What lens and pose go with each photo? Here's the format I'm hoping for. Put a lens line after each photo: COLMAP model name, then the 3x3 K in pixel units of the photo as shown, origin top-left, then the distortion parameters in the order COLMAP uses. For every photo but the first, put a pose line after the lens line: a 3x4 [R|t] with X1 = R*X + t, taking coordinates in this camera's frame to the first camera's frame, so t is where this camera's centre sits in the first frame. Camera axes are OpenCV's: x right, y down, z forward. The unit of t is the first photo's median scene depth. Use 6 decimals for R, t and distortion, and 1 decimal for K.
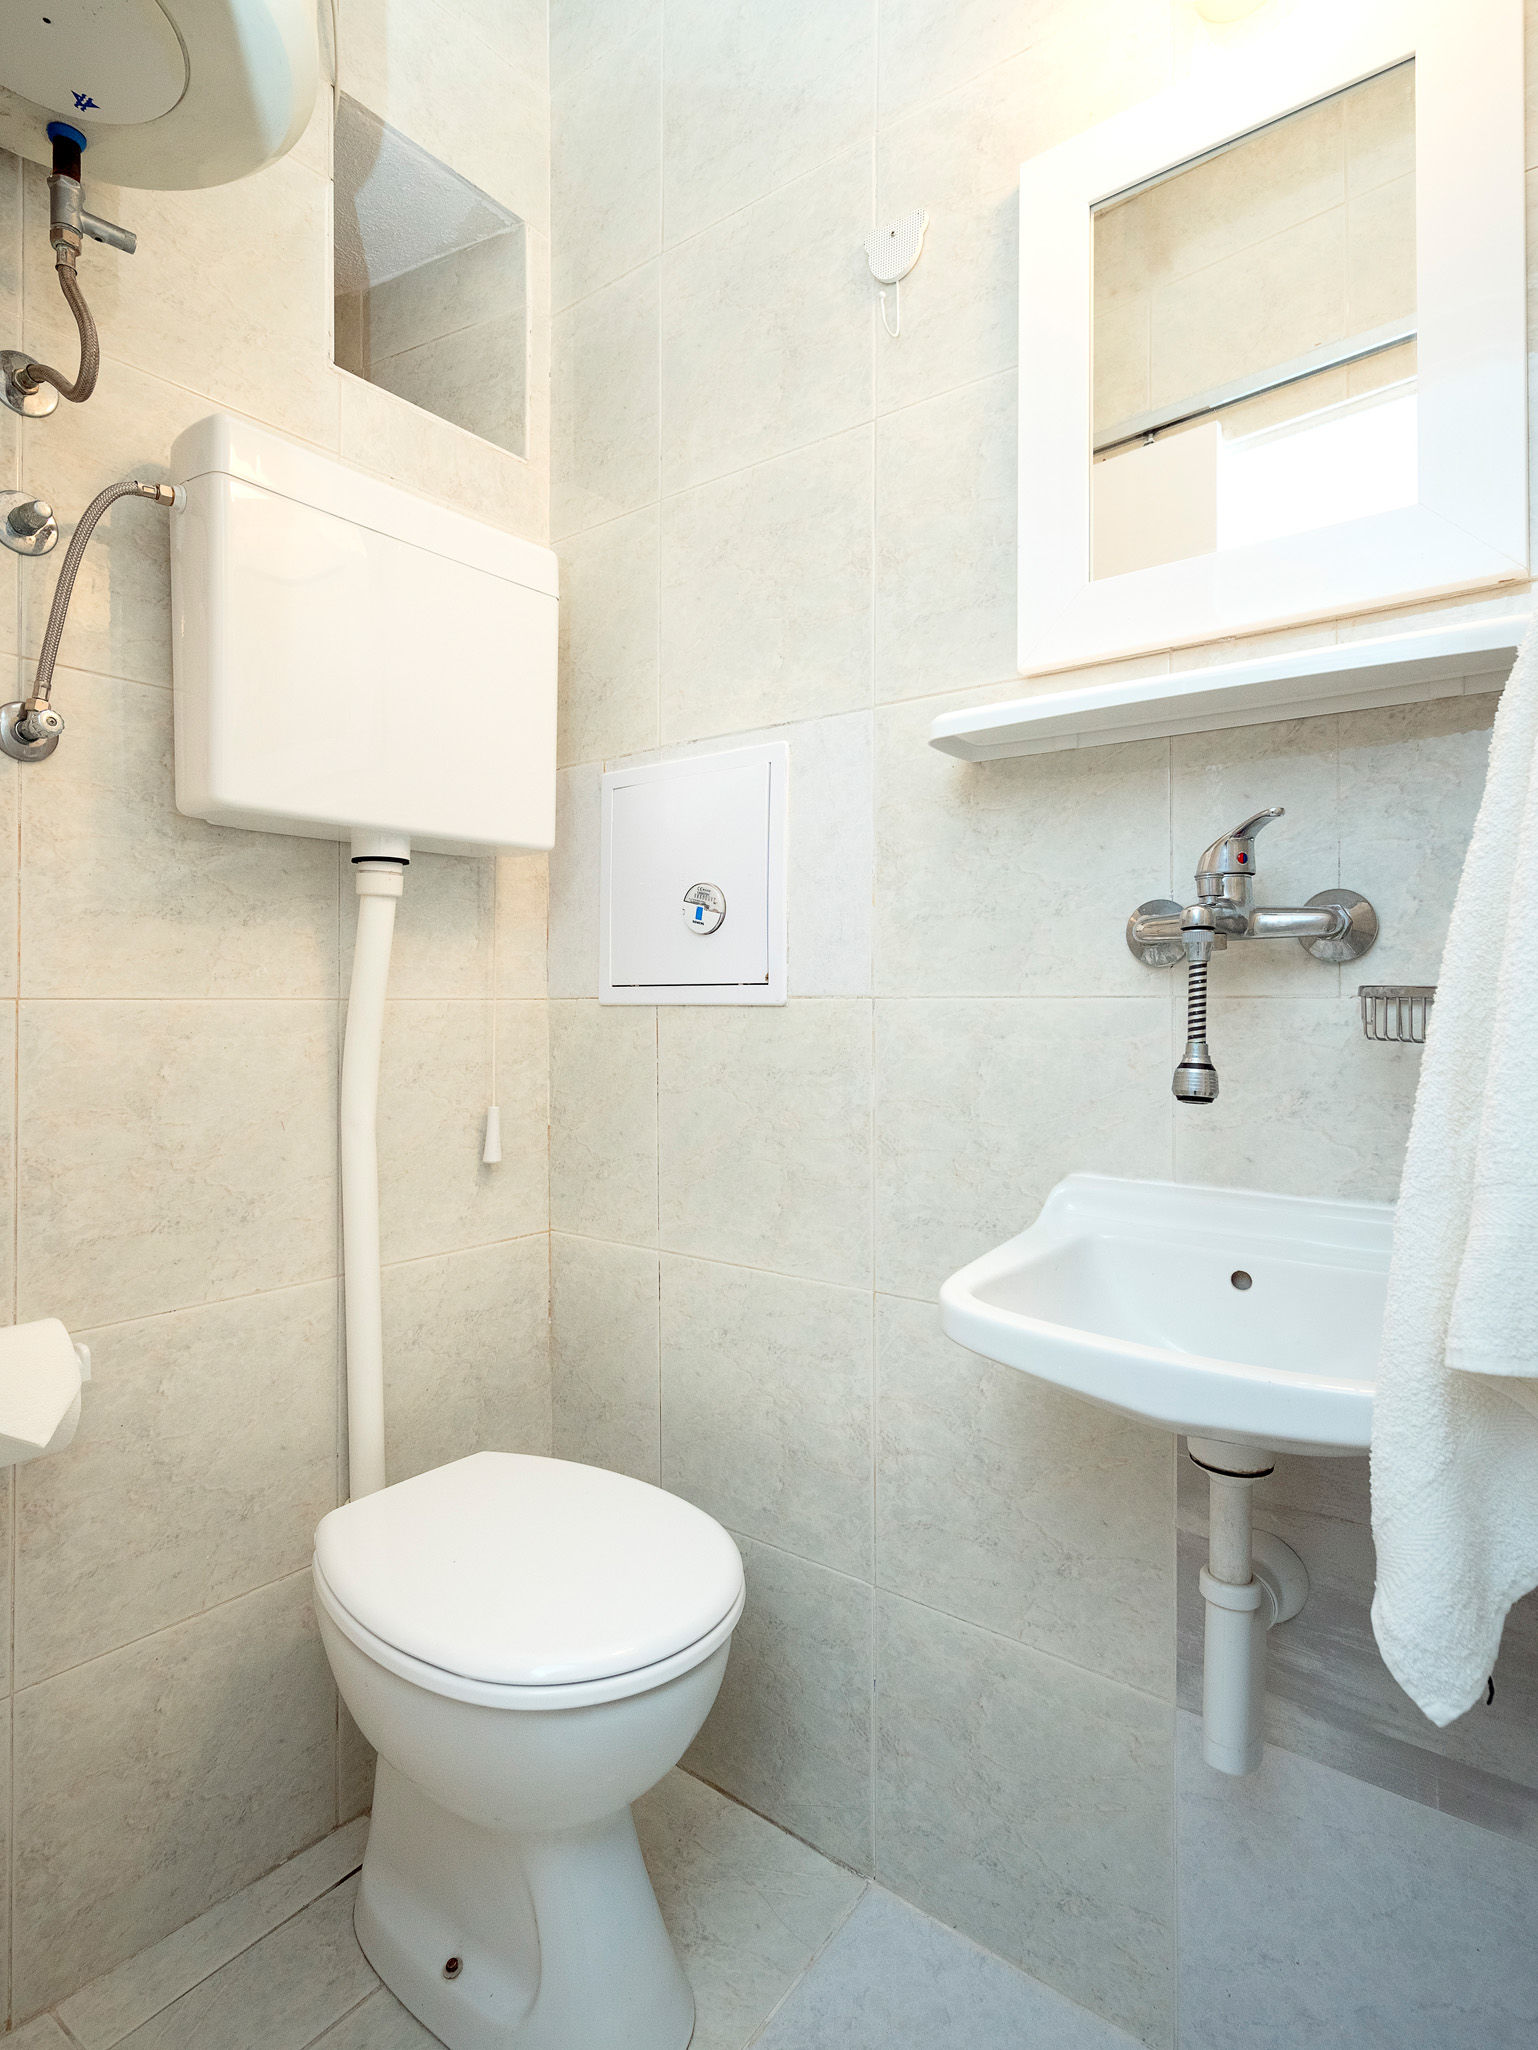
lens RADIAL K [[1081.8, 0, 771.3], [0, 1081.8, 983.5], [0, 0, 1]] dist [-0.023687, -0.001403]
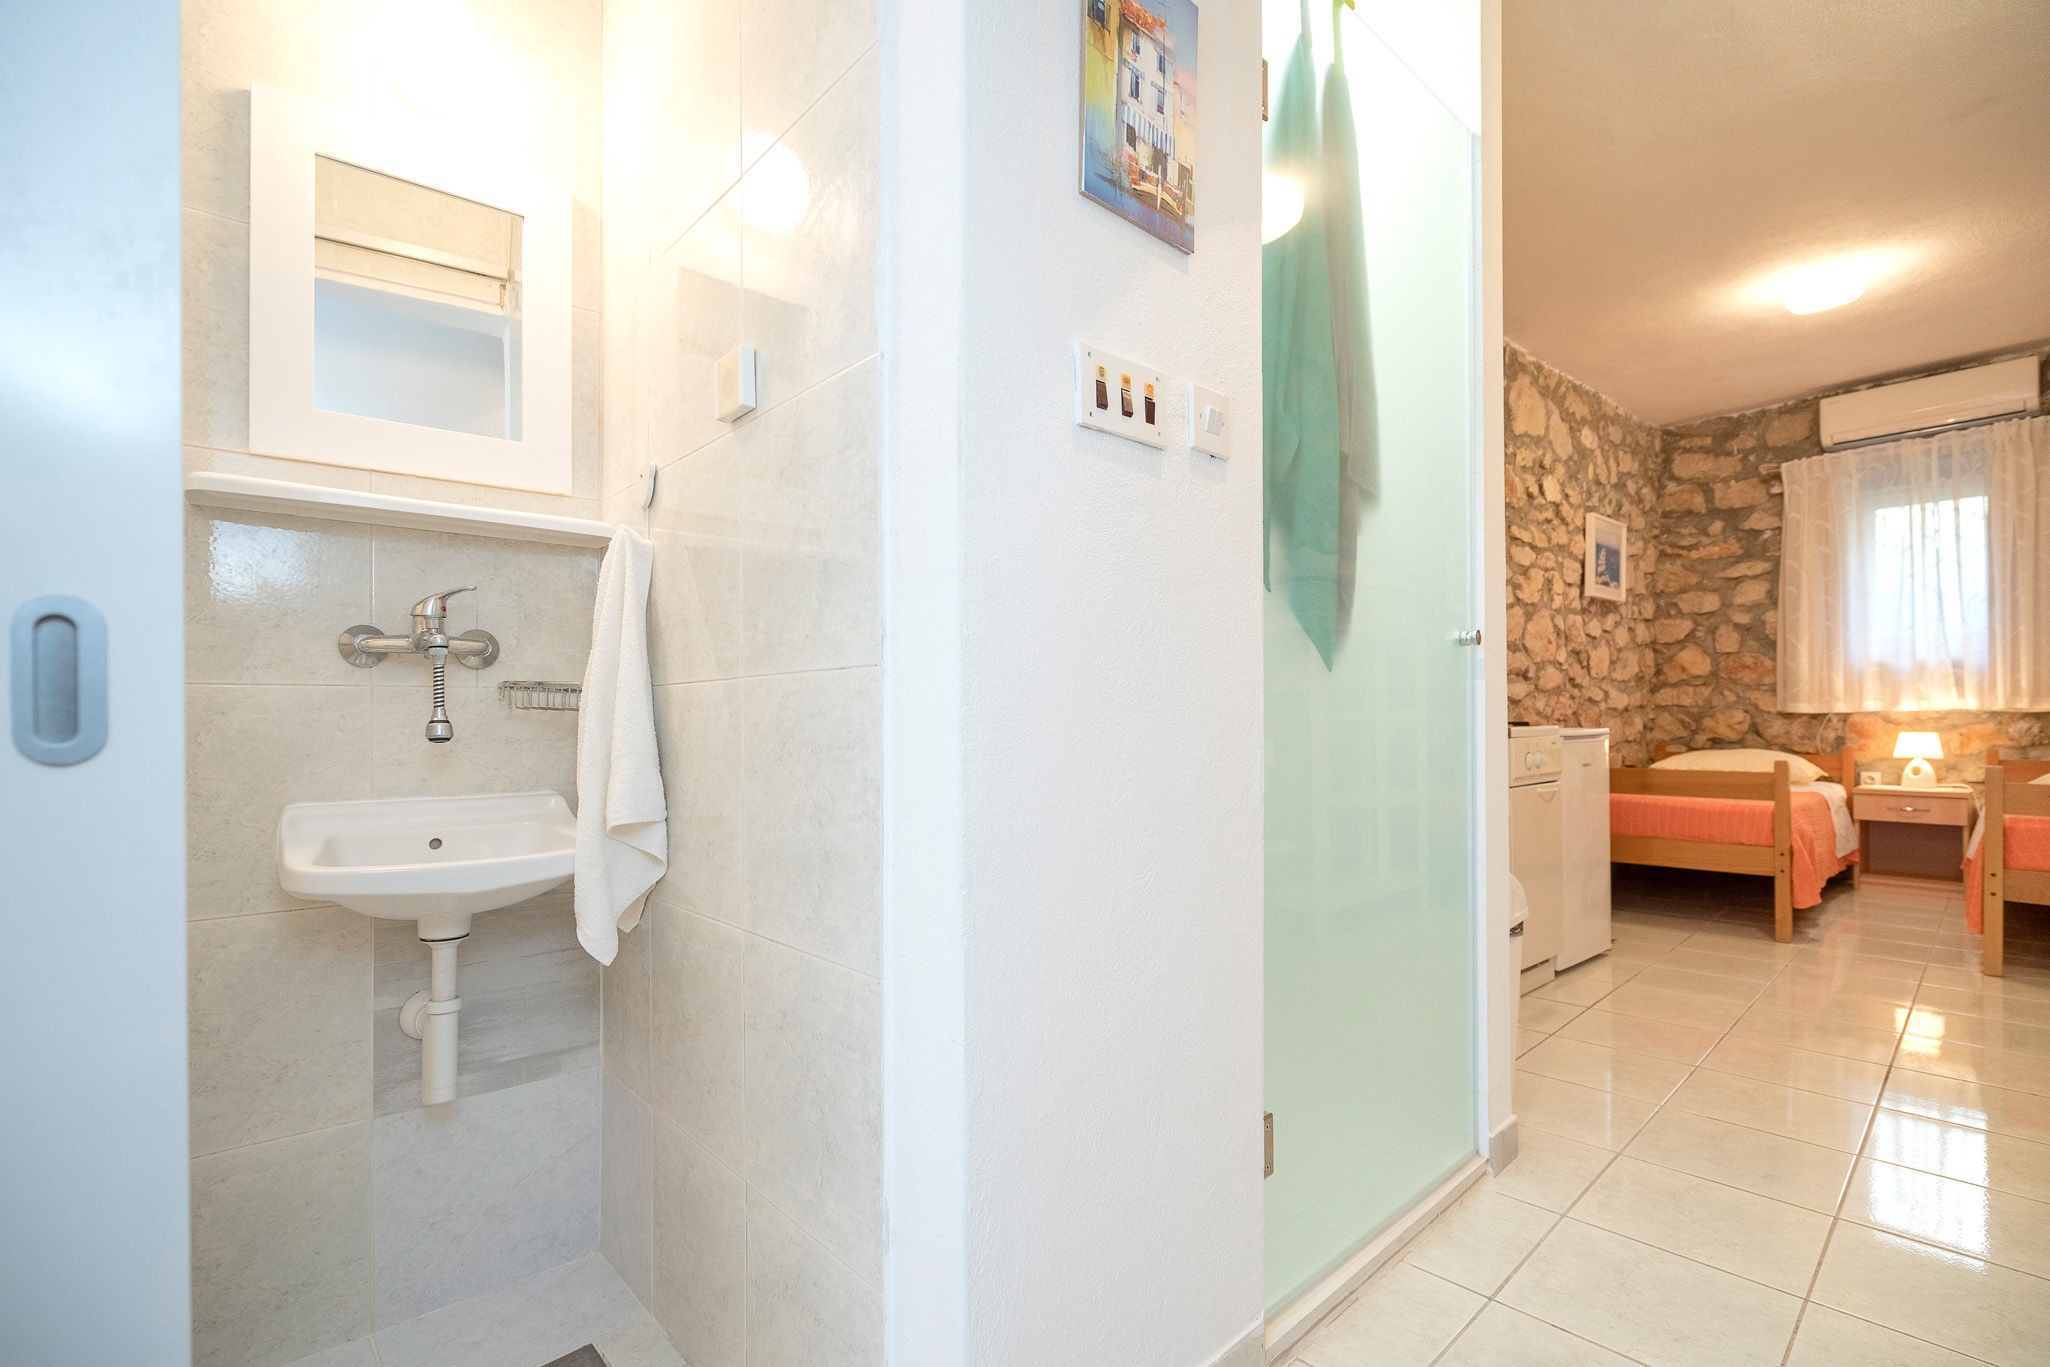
lens RADIAL K [[925.5, 0, 1025.0], [0, 925.5, 683.5], [0, 0, 1]] dist [-0.001283, -0.000088]
pose [[0.161931, 0.024206, 0.986505, -0.958602], [-0.014608, 0.999648, -0.022131, 0.030177], [-0.986694, -0.010827, 0.162228, -0.233218]]
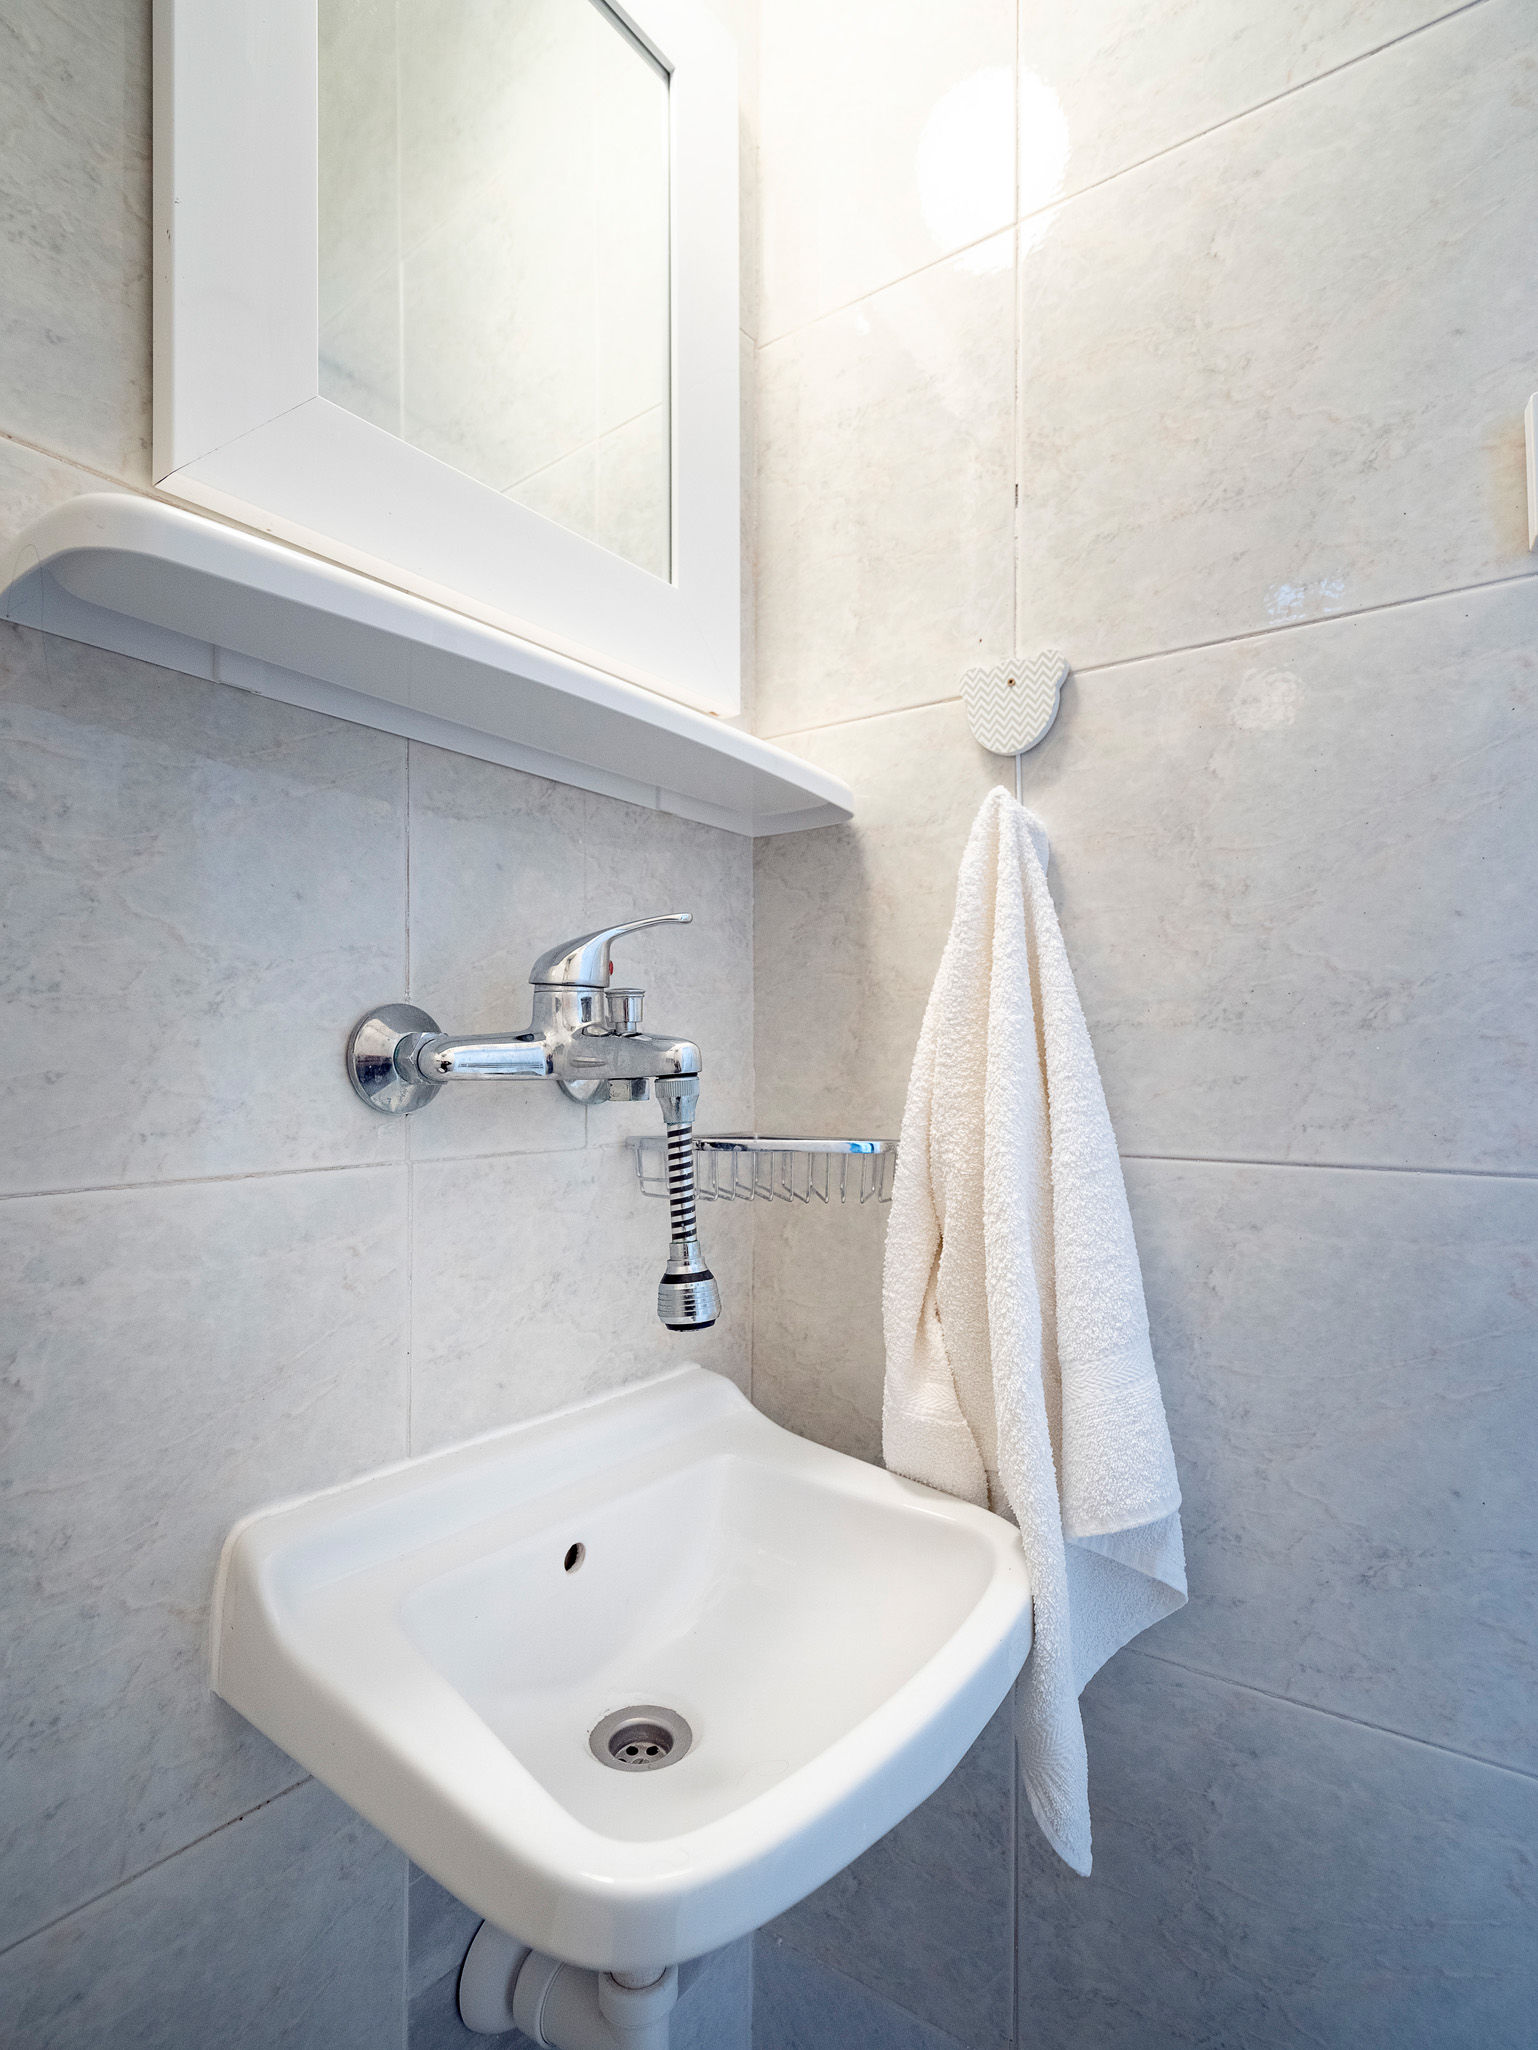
lens RADIAL K [[1080.7, 0, 773.5], [0, 1080.7, 1042.3], [0, 0, 1]] dist [-0.001824, -0.000372]
pose [[-0.029059, 0.001651, 0.999576, -0.290002], [-0.037478, 0.999294, -0.002740, -0.070961], [-0.998875, -0.037542, -0.028977, 0.915619]]
